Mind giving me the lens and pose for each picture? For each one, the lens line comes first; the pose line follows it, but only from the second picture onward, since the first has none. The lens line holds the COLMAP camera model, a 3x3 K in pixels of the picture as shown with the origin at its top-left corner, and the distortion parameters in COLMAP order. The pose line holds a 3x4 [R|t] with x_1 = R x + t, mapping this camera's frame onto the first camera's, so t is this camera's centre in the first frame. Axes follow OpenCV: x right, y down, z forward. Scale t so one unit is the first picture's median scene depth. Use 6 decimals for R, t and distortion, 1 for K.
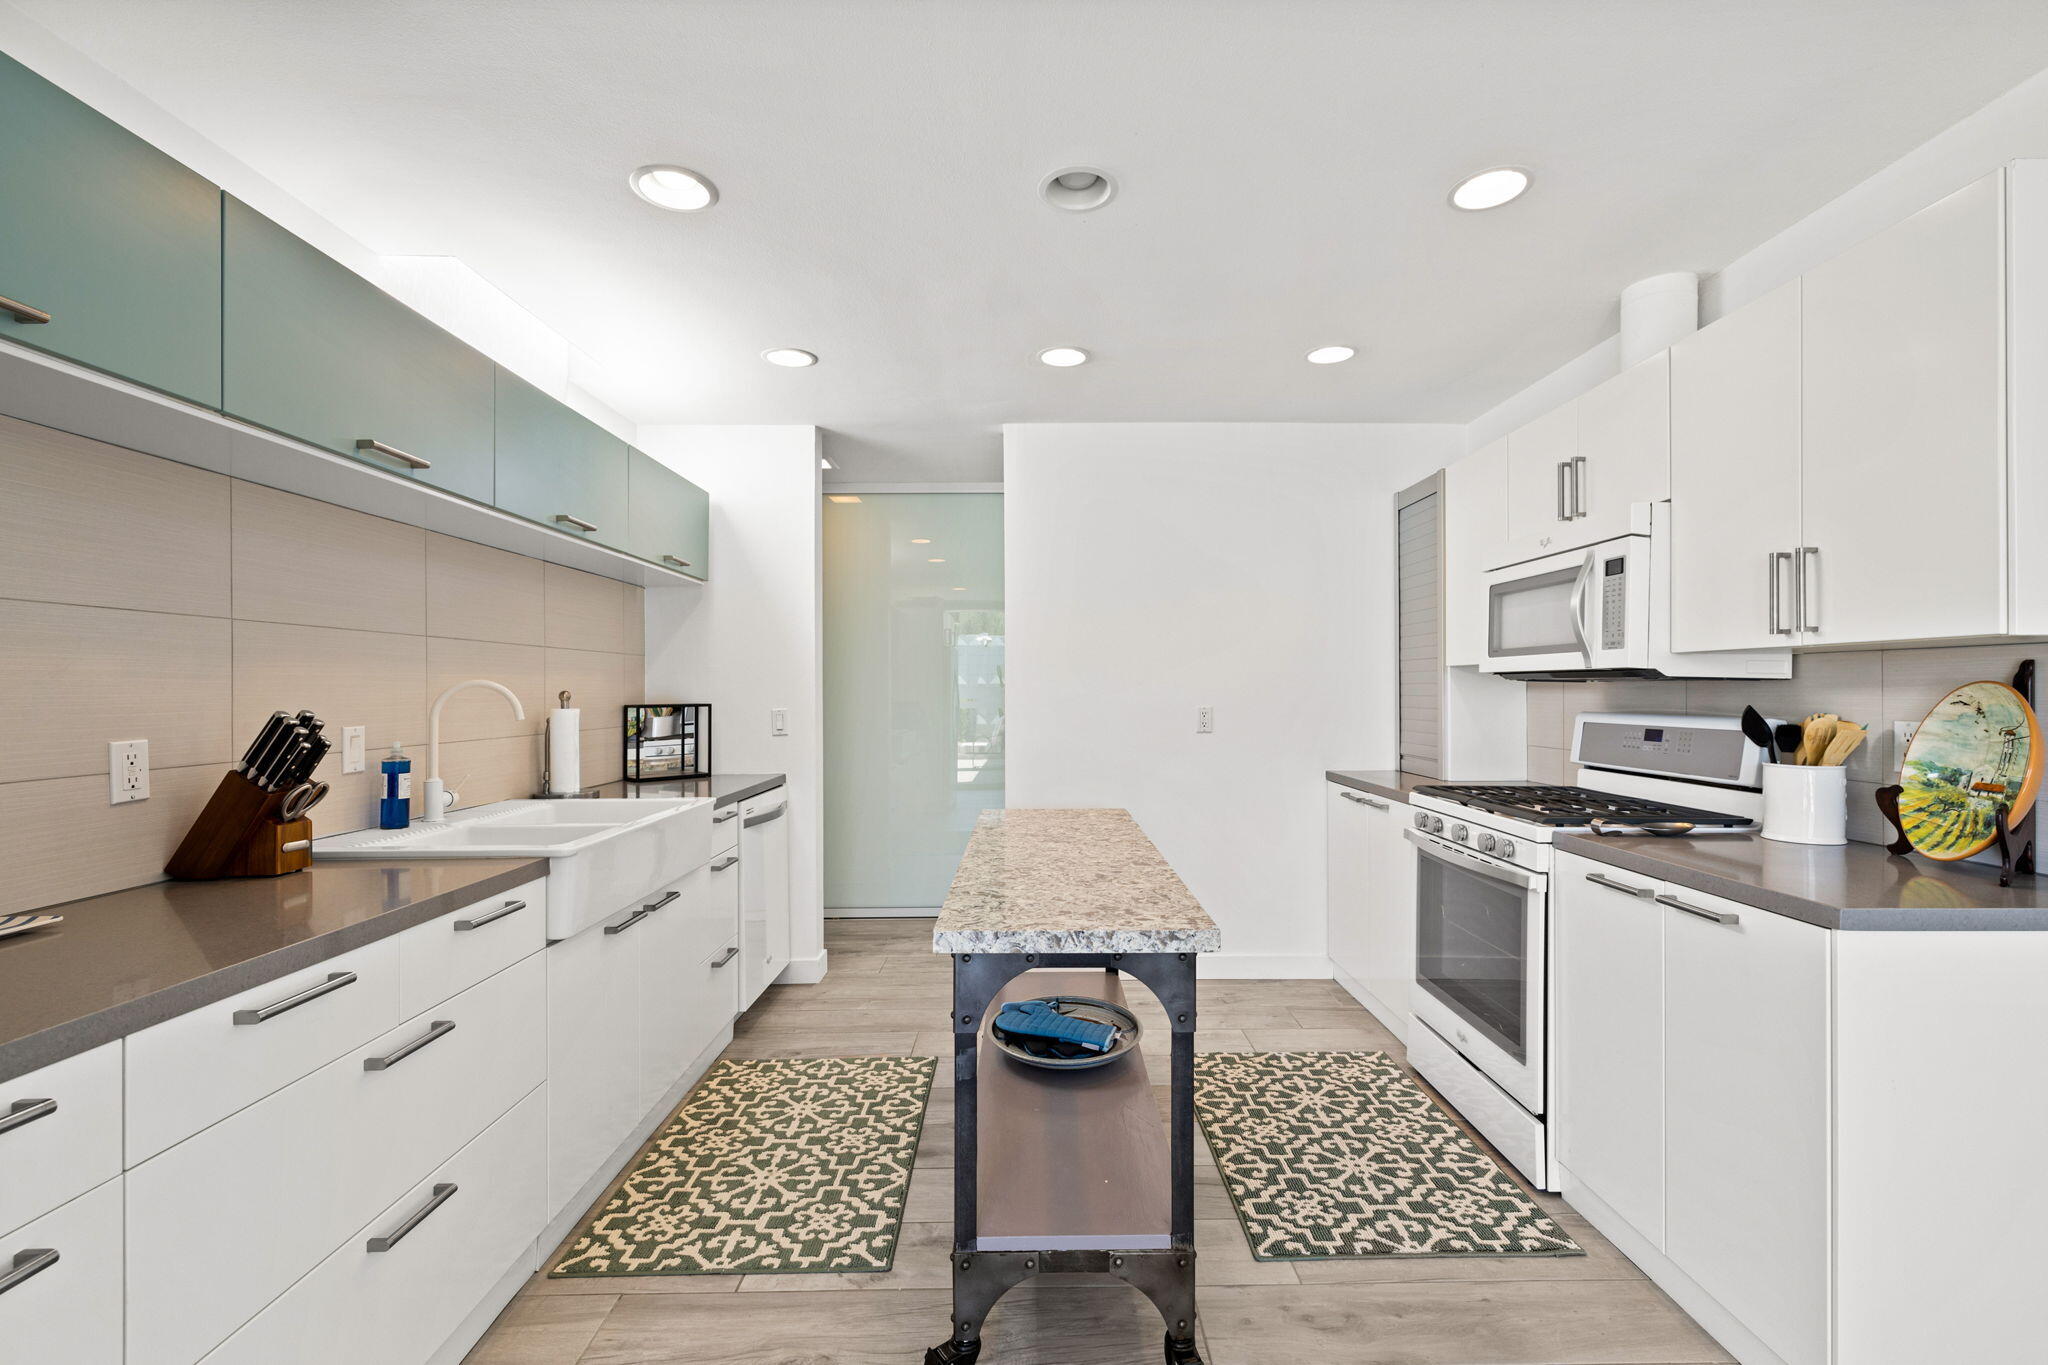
lens RADIAL K [[880.8, 0, 1010.5], [0, 880.8, 690.8], [0, 0, 1]] dist [-0.008682, 0.001442]
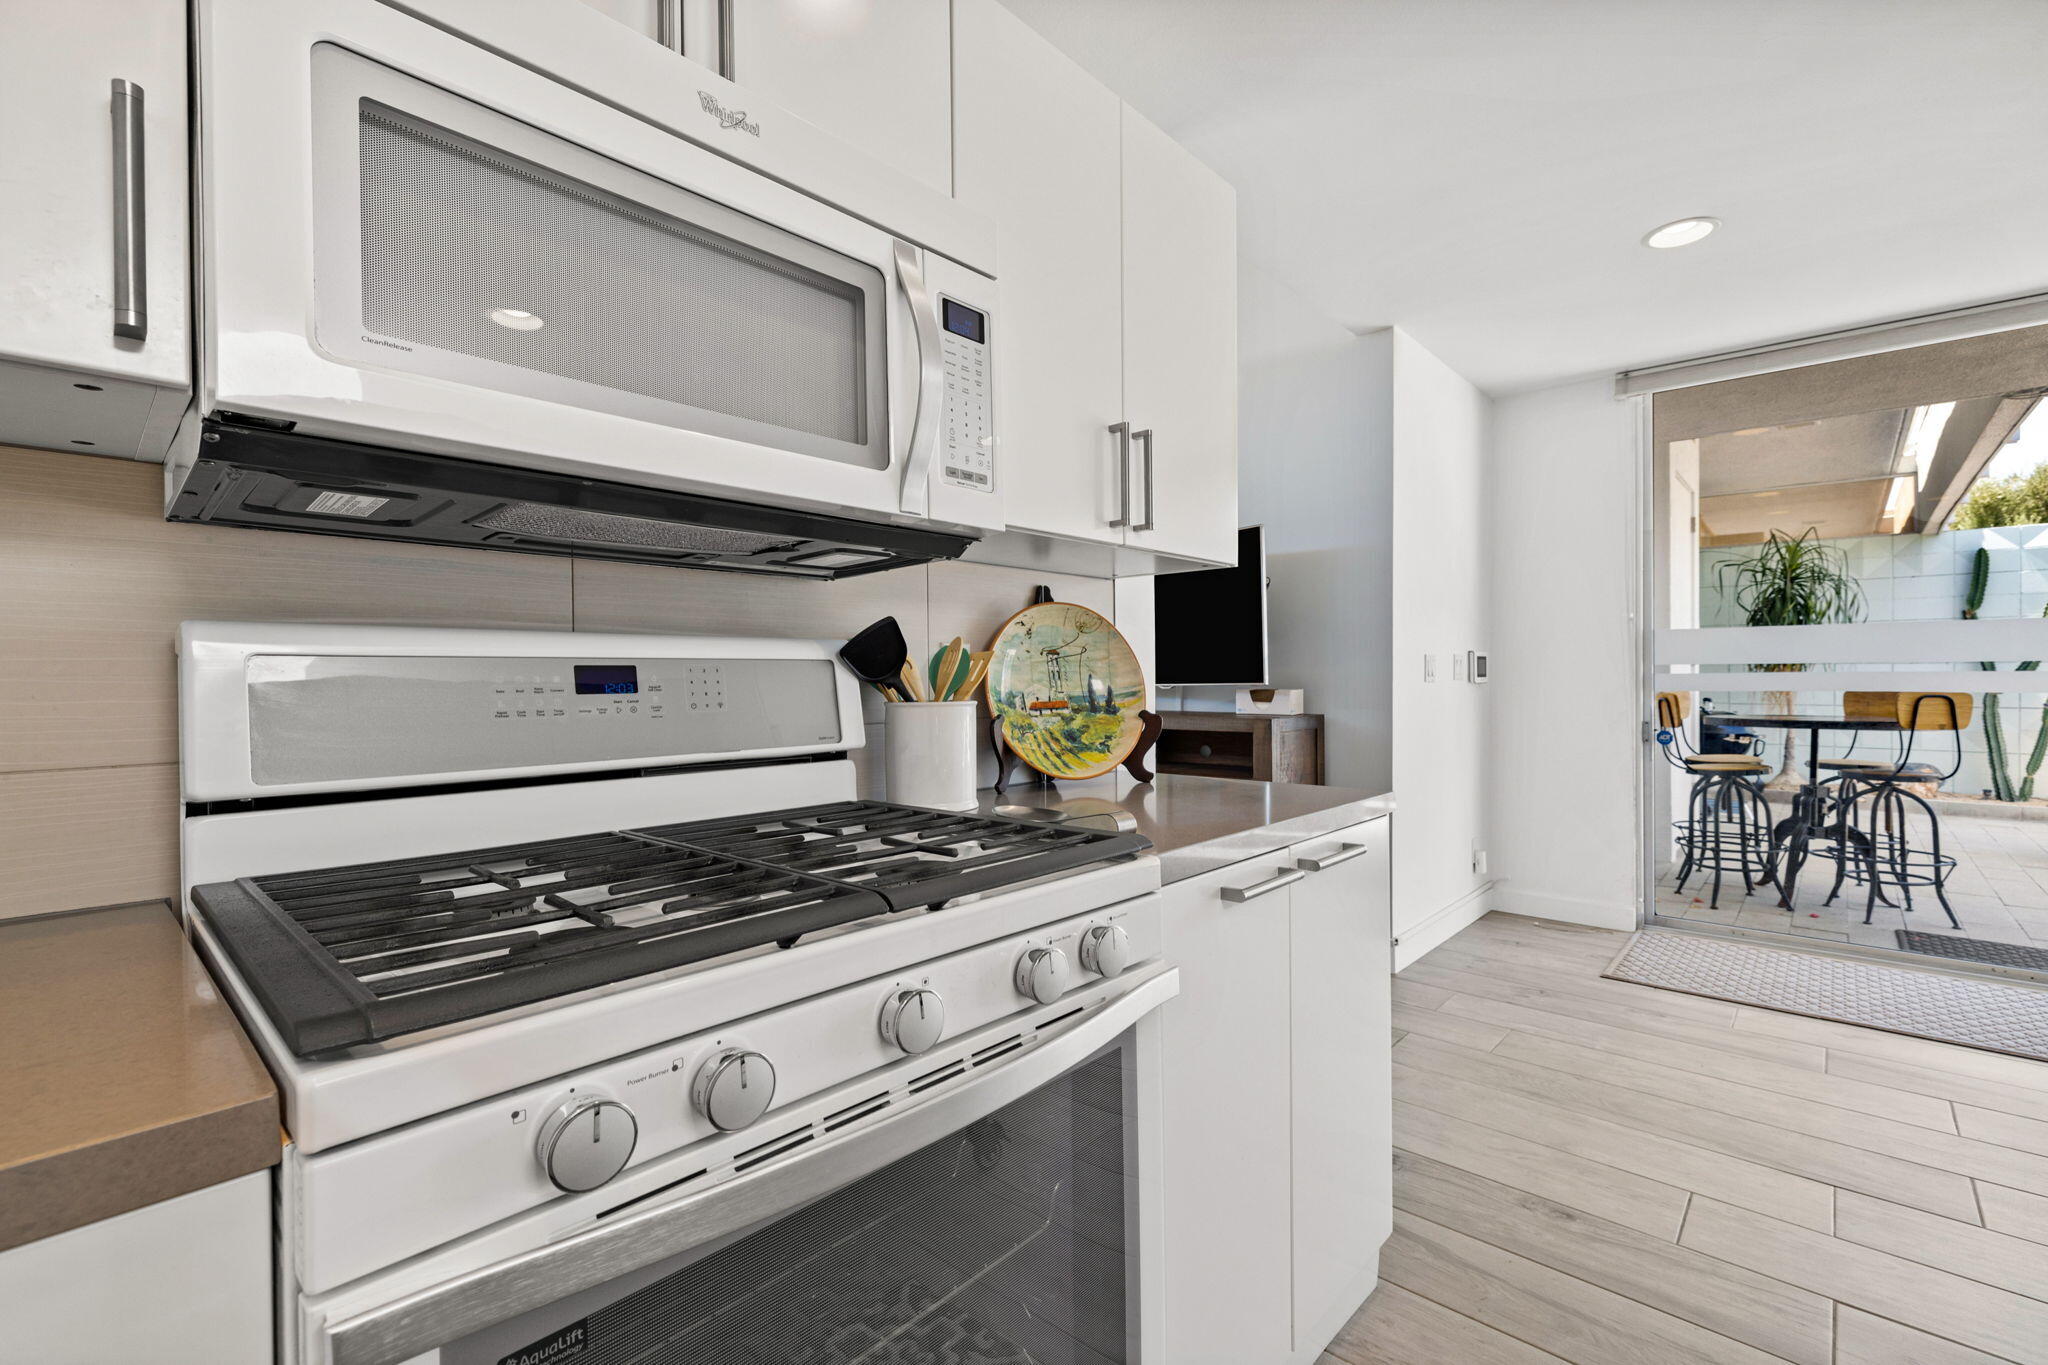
lens RADIAL K [[880.8, 0, 1041.2], [0, 880.8, 676.5], [0, 0, 1]] dist [-0.008682, 0.001442]
pose [[-0.755870, 0.010287, 0.654641, 0.333344], [0.010120, 0.999941, -0.004028, 0.060596], [-0.654643, 0.003581, -0.755929, 1.345374]]
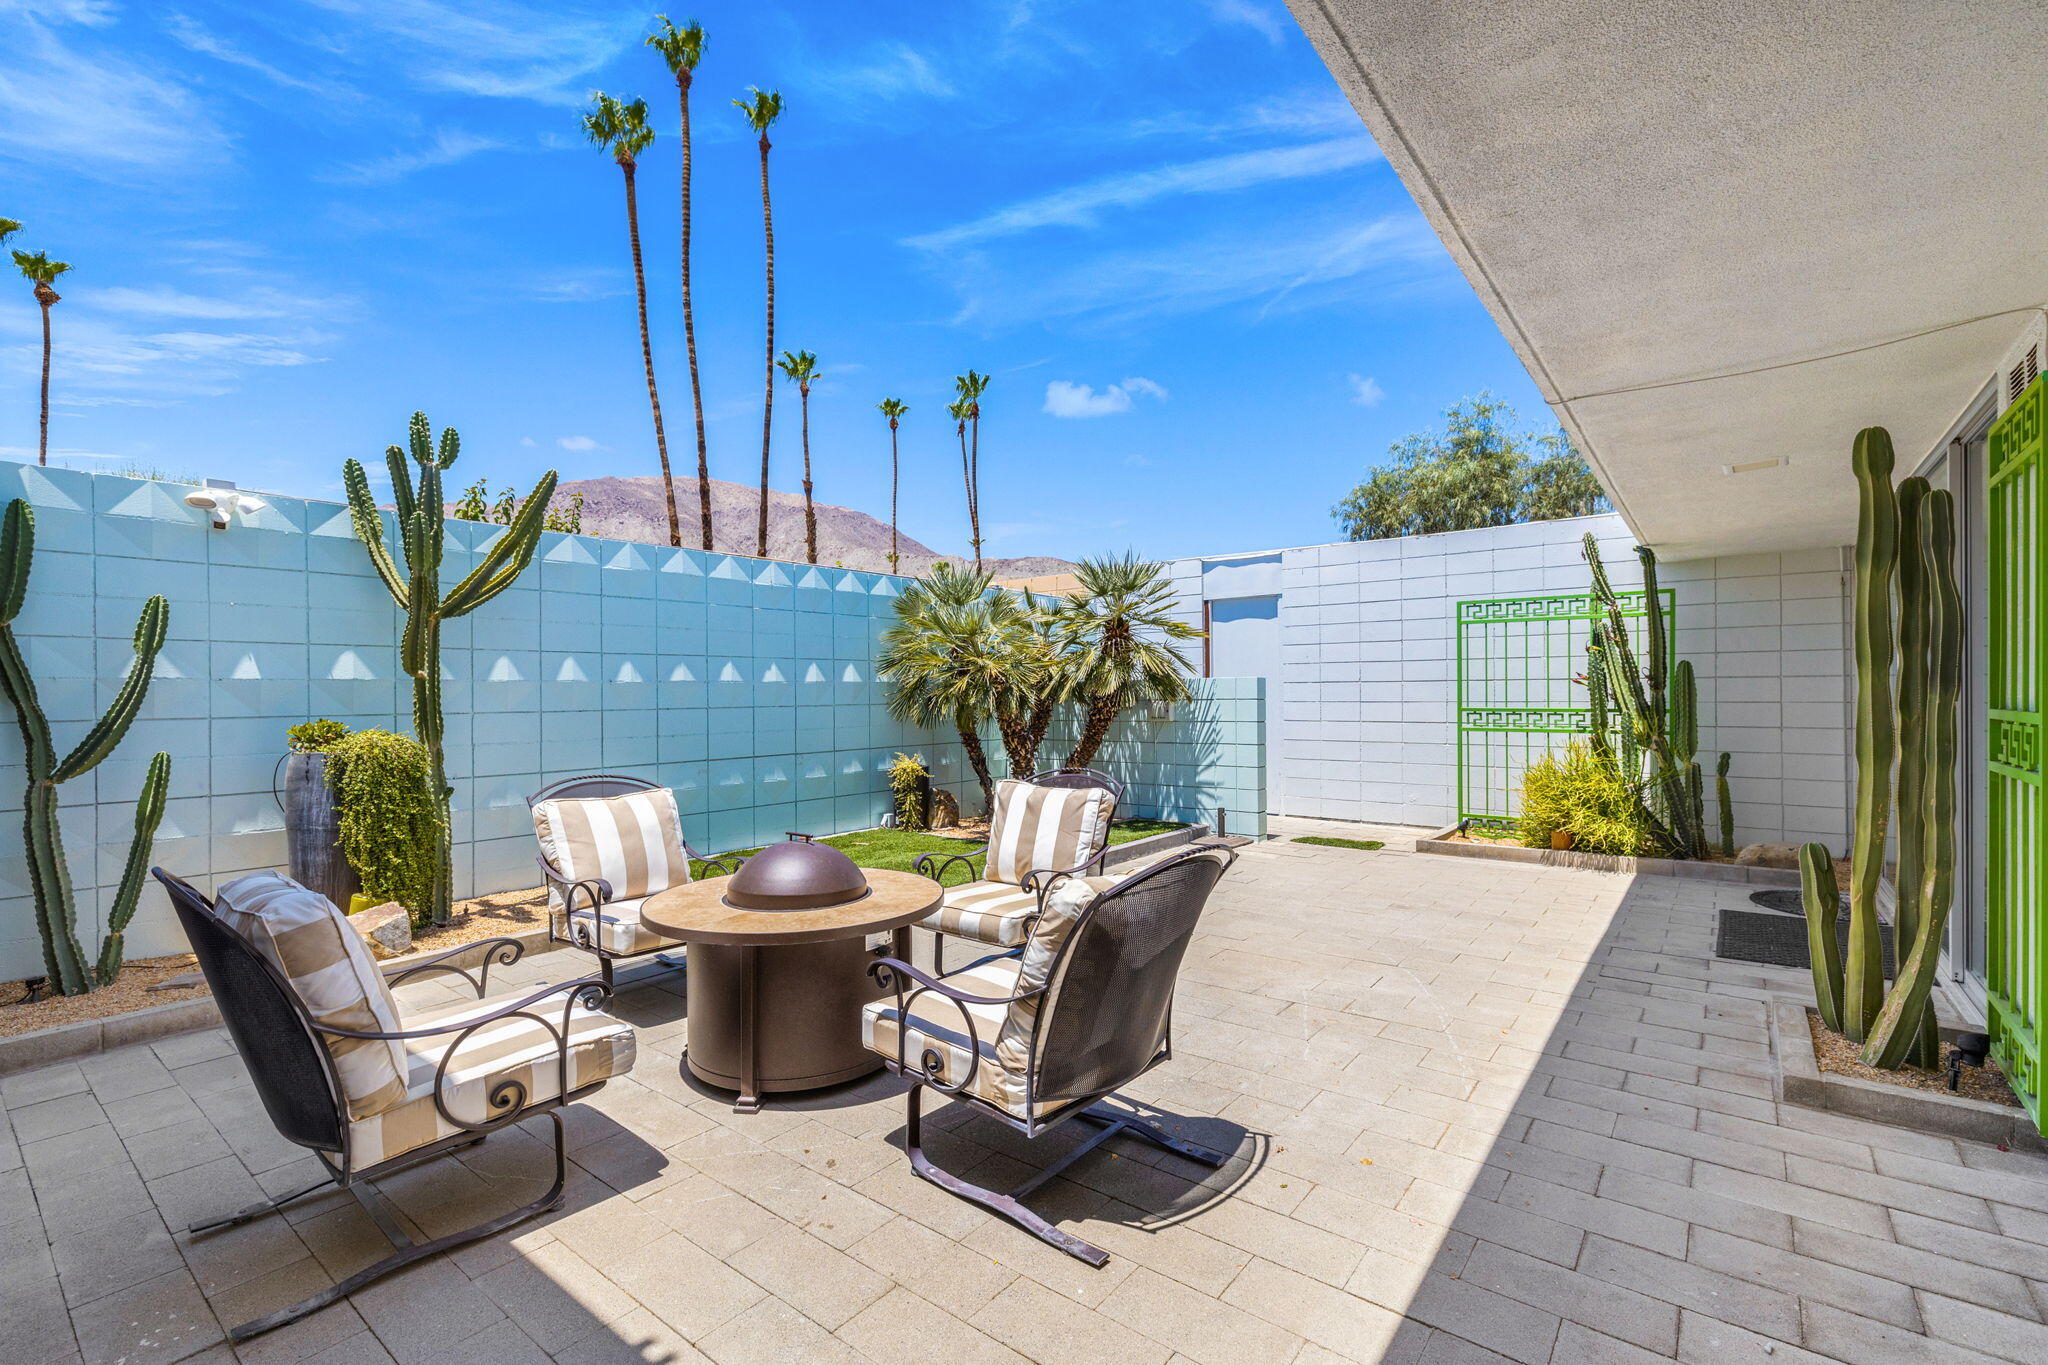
lens RADIAL K [[880.8, 0, 1025.4], [0, 880.8, 696.5], [0, 0, 1]] dist [-0.008682, 0.001442]
pose [[-0.591847, 0.018405, -0.805840, 0.029343], [0.013531, 0.999825, 0.012898, -0.014166], [0.805937, -0.003270, -0.591993, -0.846579]]
